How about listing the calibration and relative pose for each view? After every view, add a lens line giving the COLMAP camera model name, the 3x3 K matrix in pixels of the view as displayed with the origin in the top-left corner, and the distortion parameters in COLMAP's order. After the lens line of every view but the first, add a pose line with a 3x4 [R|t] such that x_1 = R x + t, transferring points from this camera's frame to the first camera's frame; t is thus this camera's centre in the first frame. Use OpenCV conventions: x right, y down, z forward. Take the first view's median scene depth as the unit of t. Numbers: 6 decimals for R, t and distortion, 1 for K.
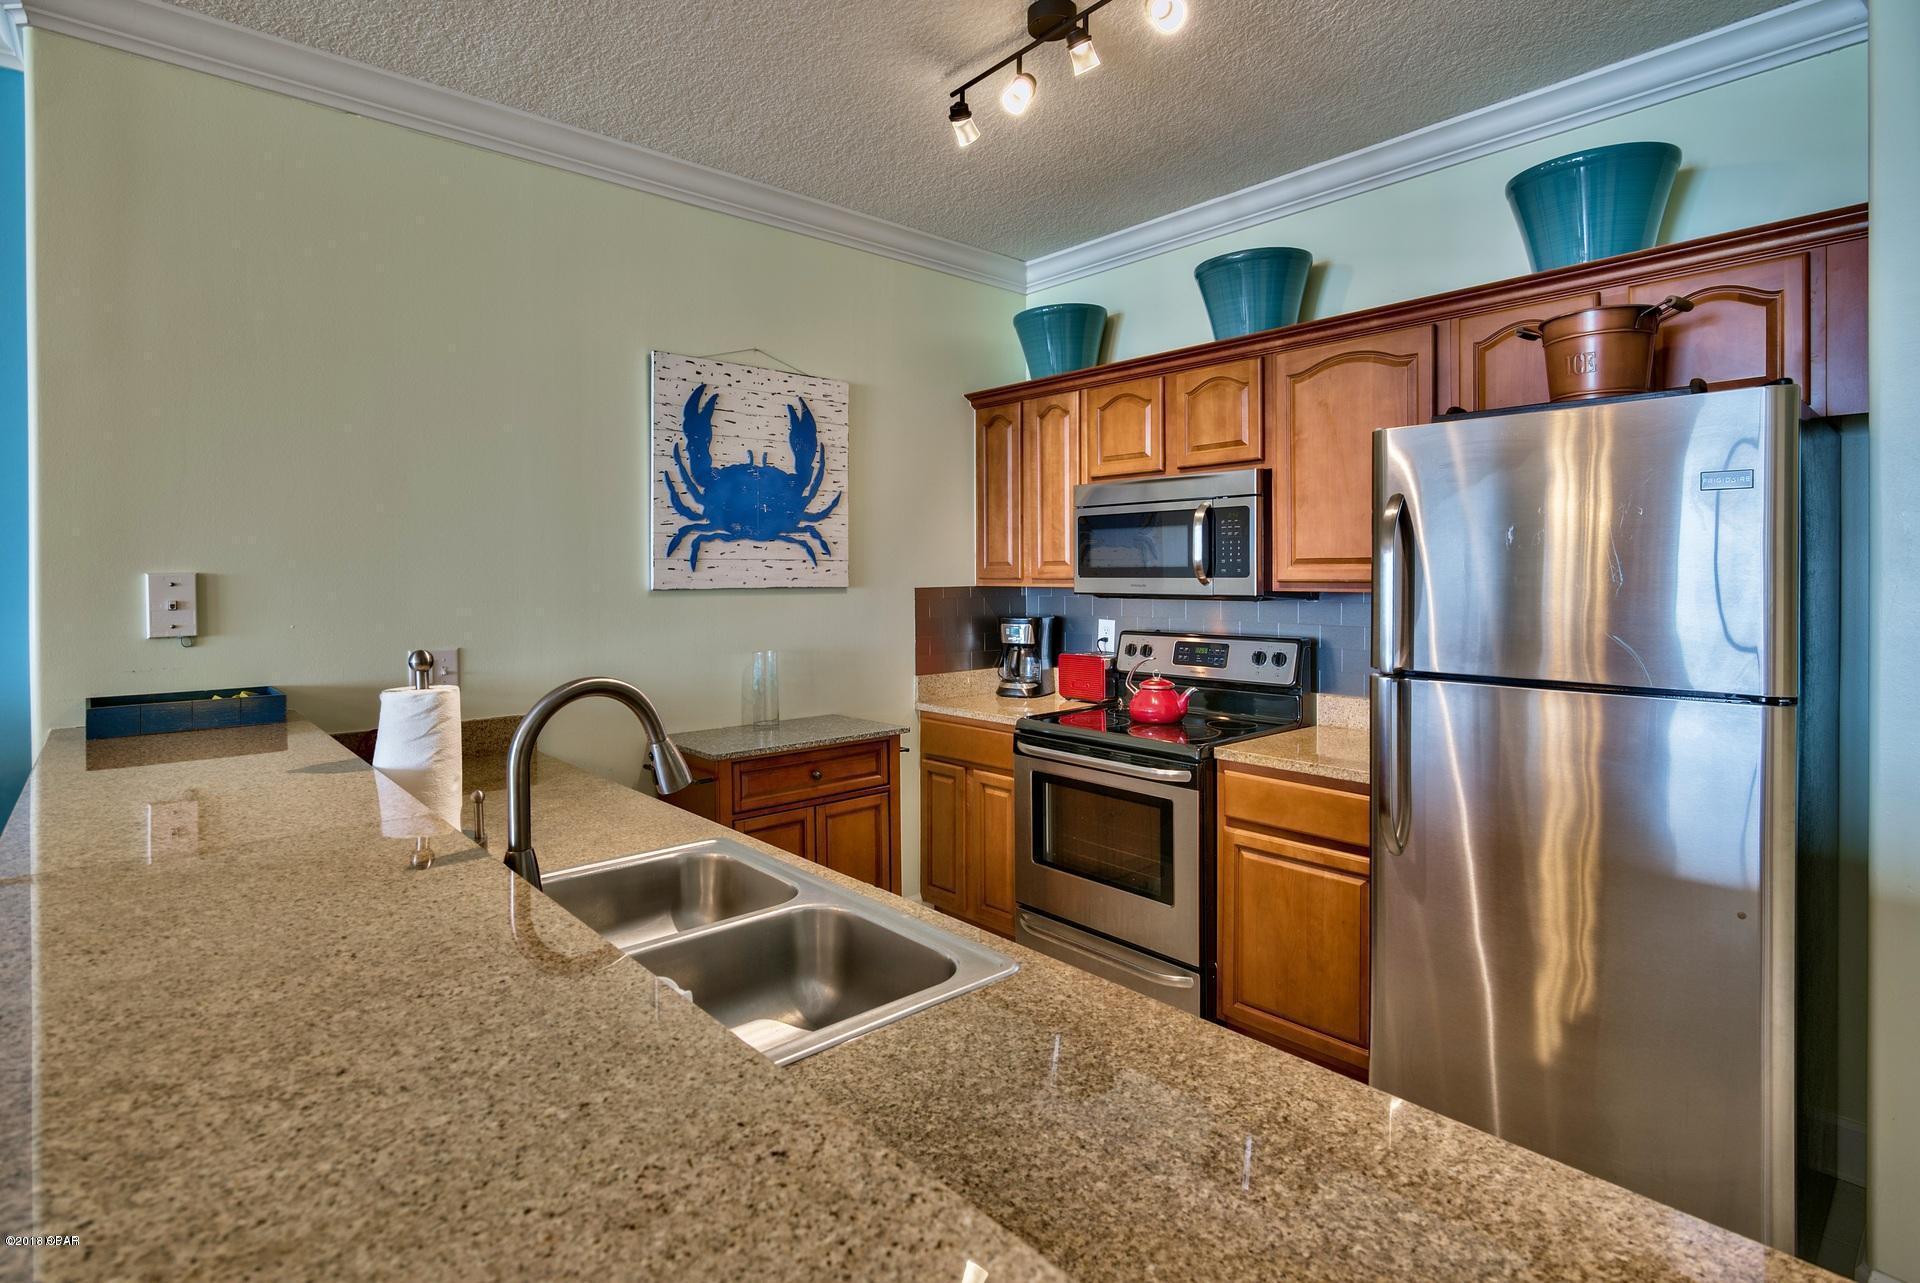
lens RADIAL K [[961.4, 0, 991.7], [0, 961.4, 584.0], [0, 0, 1]] dist [-0.010742, 0.001409]
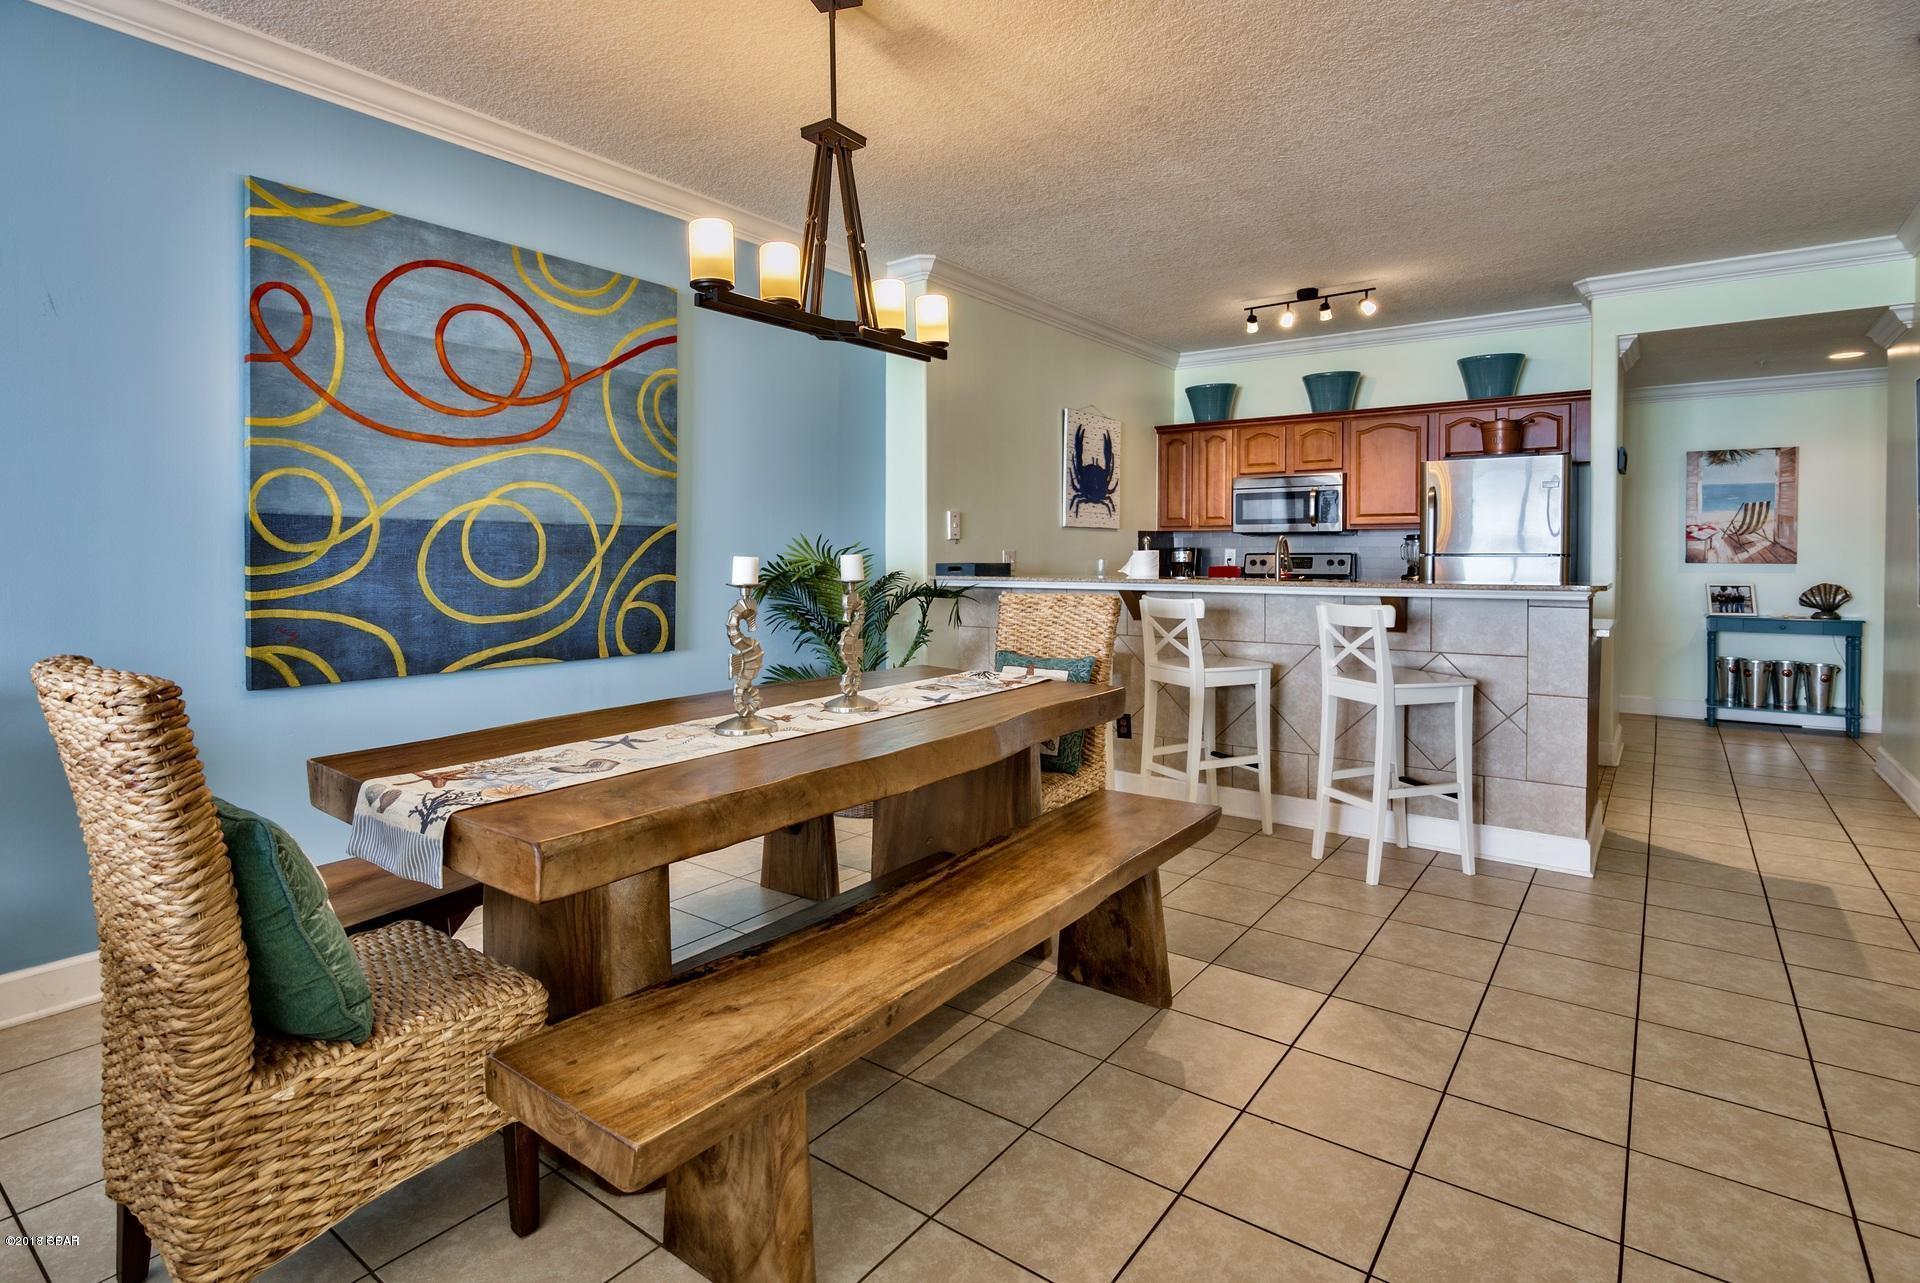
lens RADIAL K [[961.4, 0, 963.4], [0, 961.4, 555.1], [0, 0, 1]] dist [-0.010742, 0.001409]
pose [[0.982509, 0.004365, 0.186165, -0.907047], [-0.002412, 0.999940, -0.010715, 0.086141], [-0.186201, 0.010079, 0.982460, -0.915443]]
